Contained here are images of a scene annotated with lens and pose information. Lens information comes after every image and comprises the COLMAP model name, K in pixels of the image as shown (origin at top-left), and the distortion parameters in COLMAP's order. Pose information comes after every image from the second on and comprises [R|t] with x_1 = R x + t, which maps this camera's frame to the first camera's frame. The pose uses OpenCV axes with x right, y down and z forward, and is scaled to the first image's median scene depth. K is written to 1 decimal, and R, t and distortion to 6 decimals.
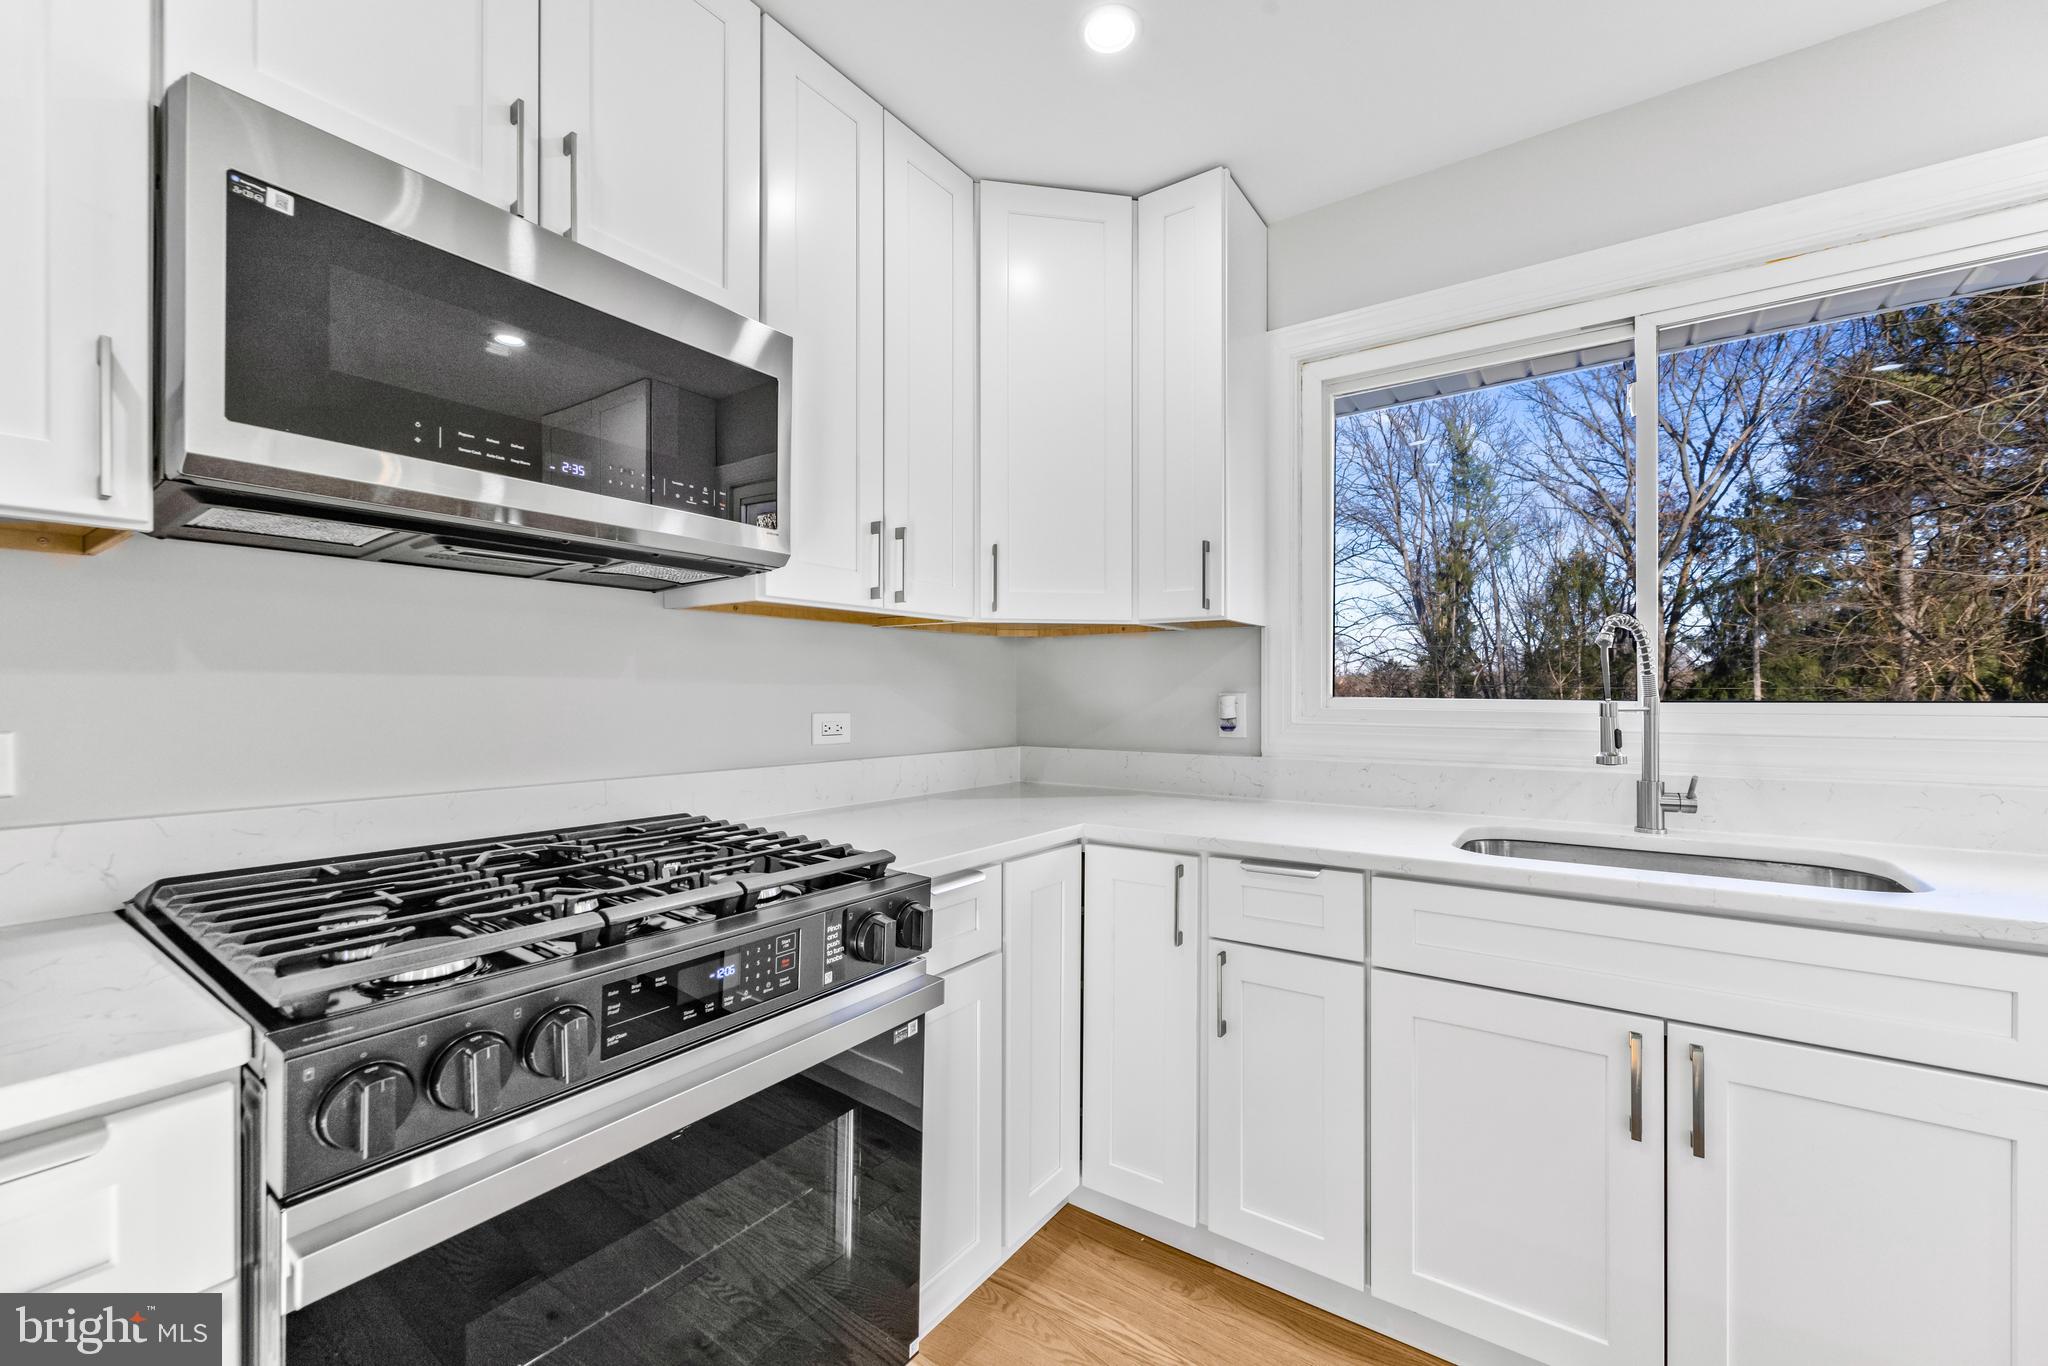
lens RADIAL K [[817.4, 0, 1026.4], [0, 817.4, 694.4], [0, 0, 1]] dist [-0.001476, -0.000178]
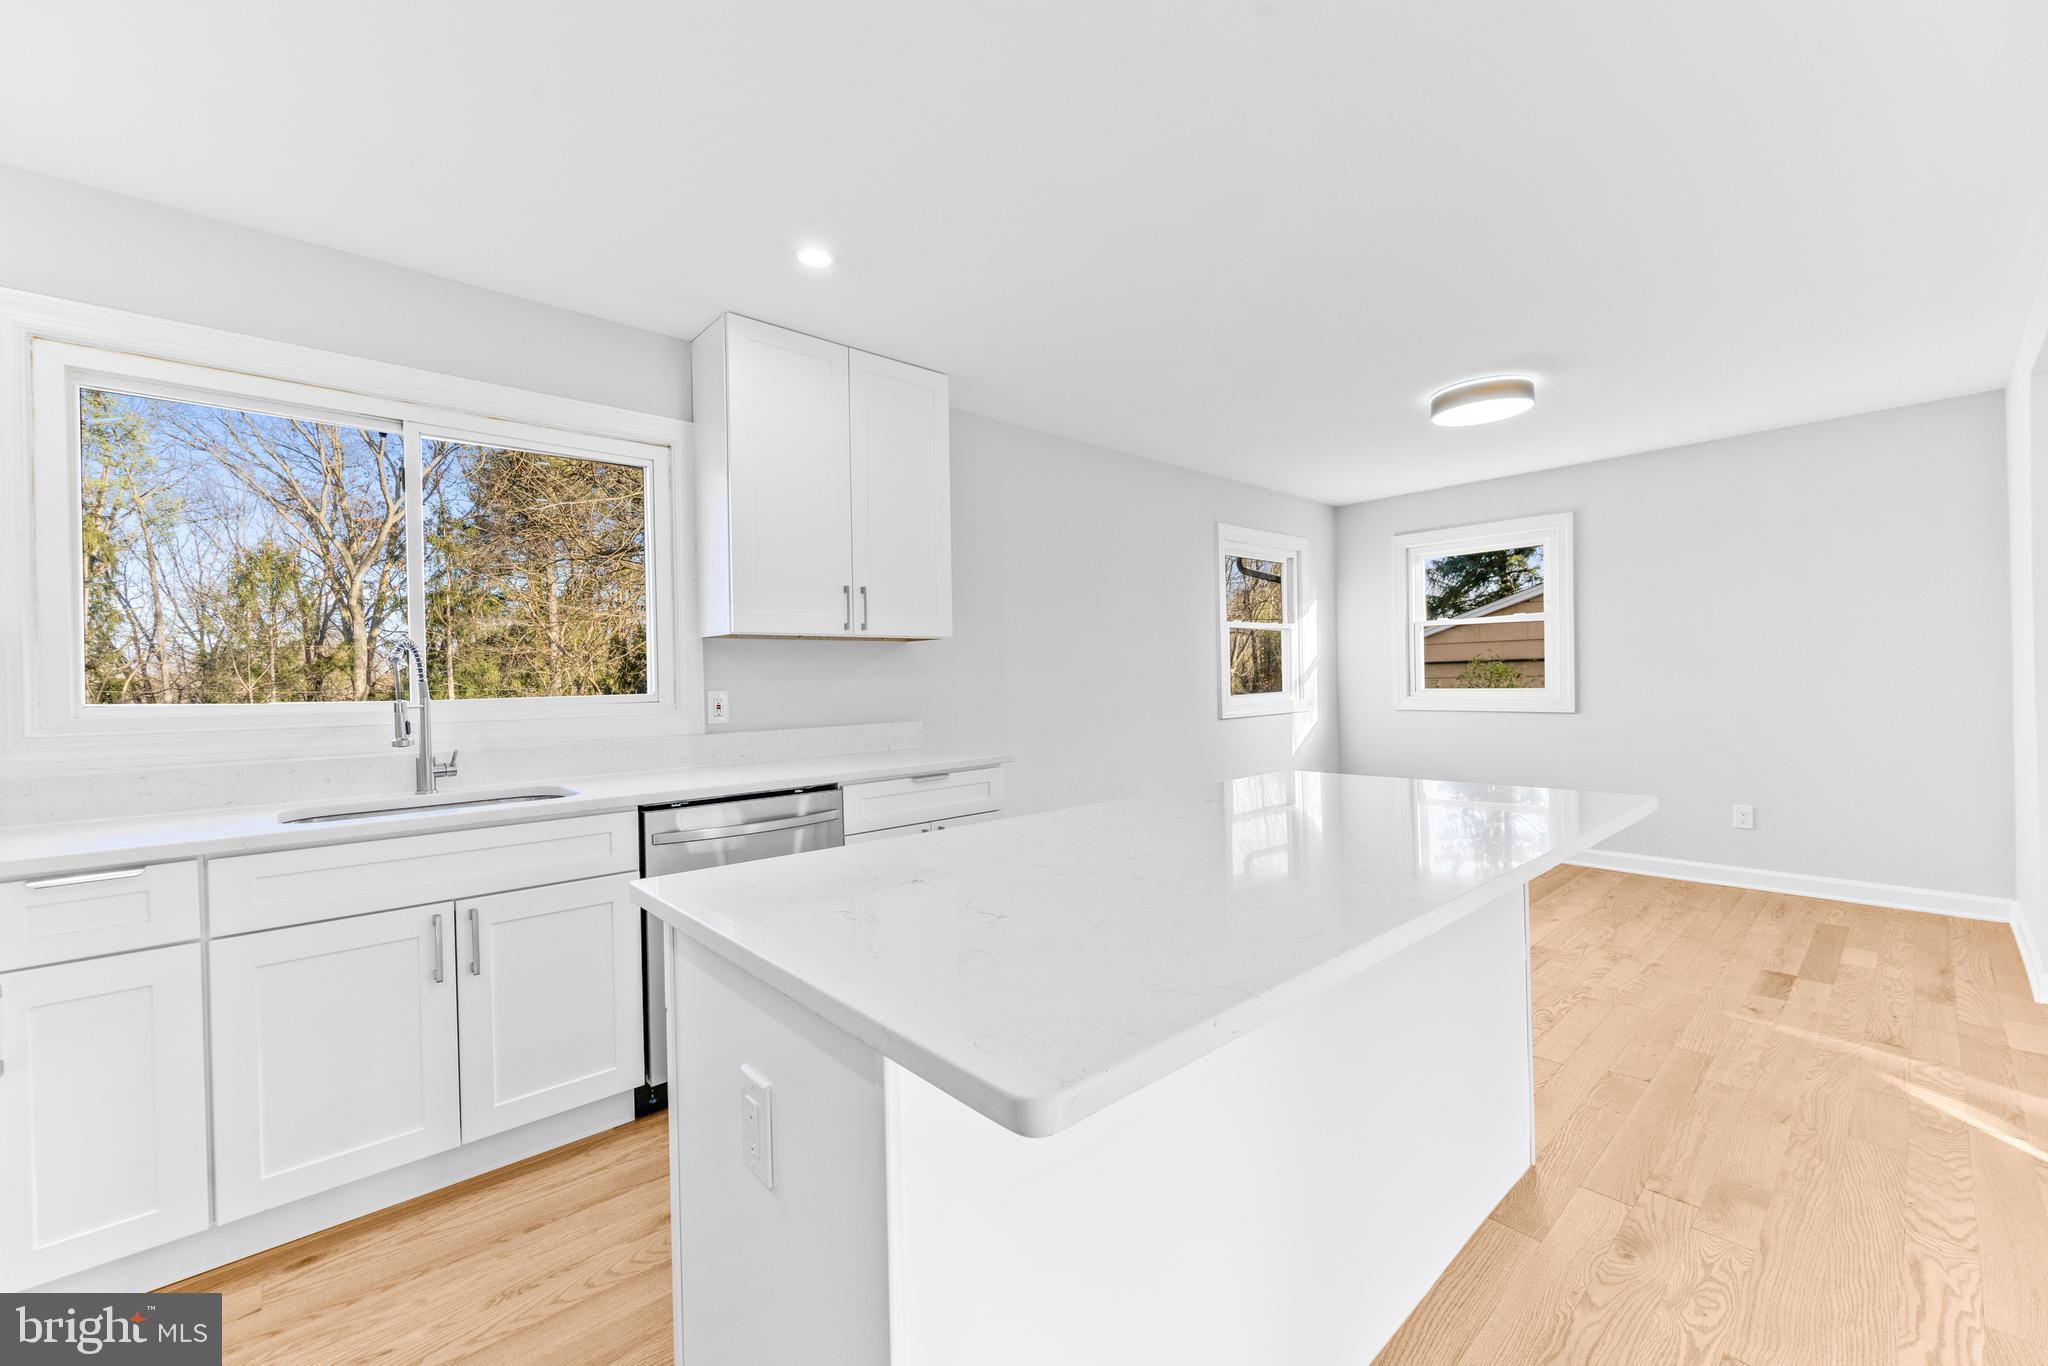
lens RADIAL K [[817.4, 0, 1021.8], [0, 817.4, 684.1], [0, 0, 1]] dist [-0.001476, -0.000178]
pose [[0.225911, -0.008164, 0.974114, -0.292143], [0.024168, 0.999704, 0.002773, 0.000796], [-0.973848, 0.022916, 0.226041, -0.251858]]
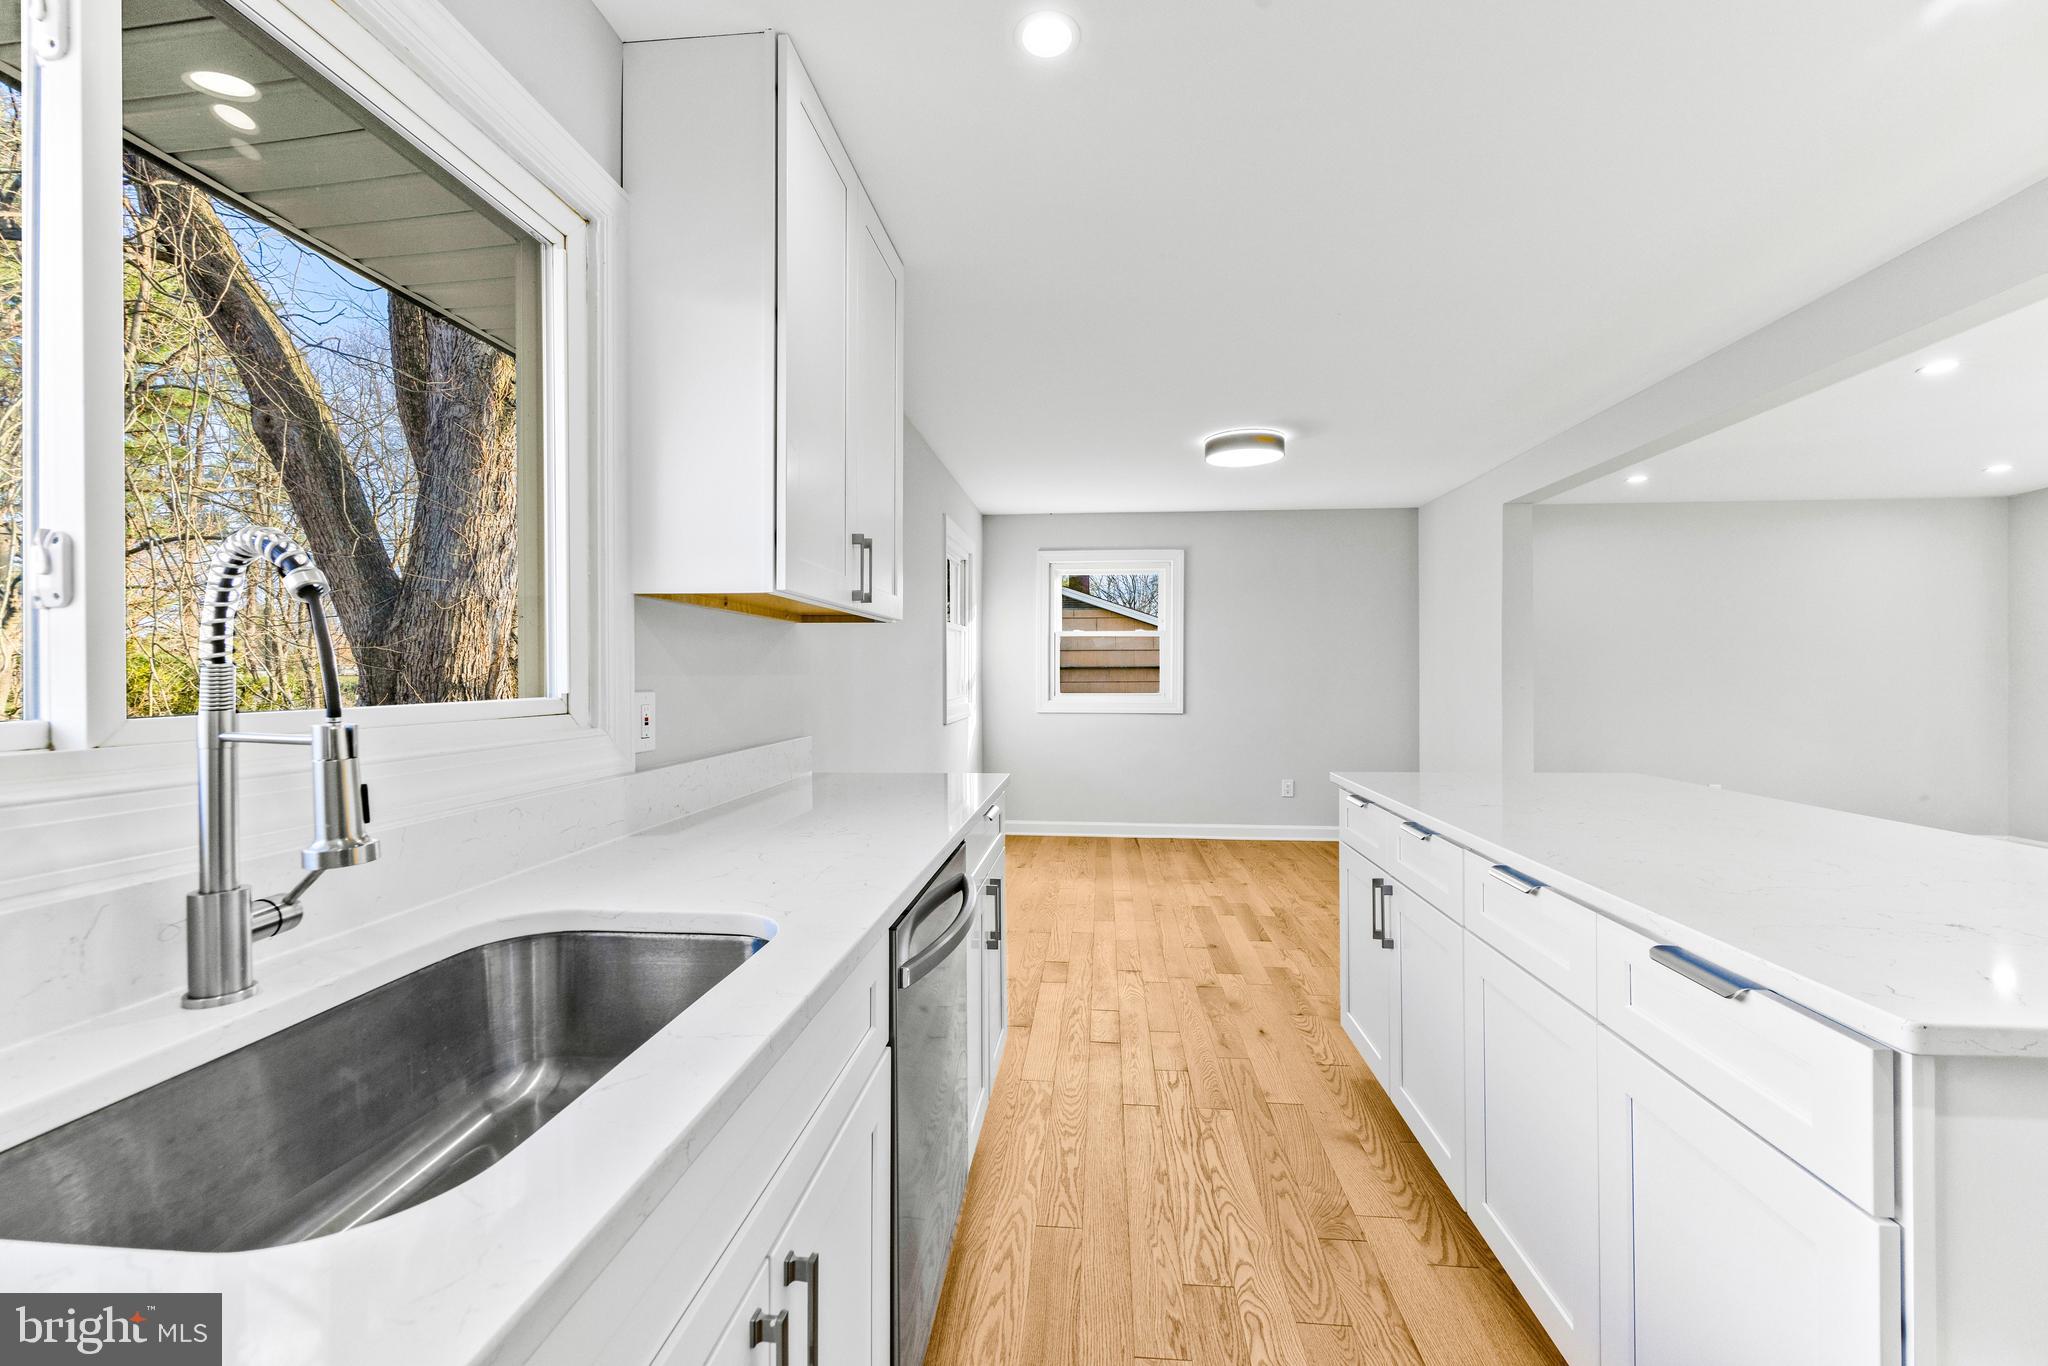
lens RADIAL K [[817.4, 0, 1031.9], [0, 817.4, 671.2], [0, 0, 1]] dist [-0.001476, -0.000178]
pose [[-0.503016, 0.006081, 0.864256, 0.124473], [0.003487, 0.999981, -0.005007, -0.007584], [-0.864270, 0.000495, -0.503028, 0.614617]]
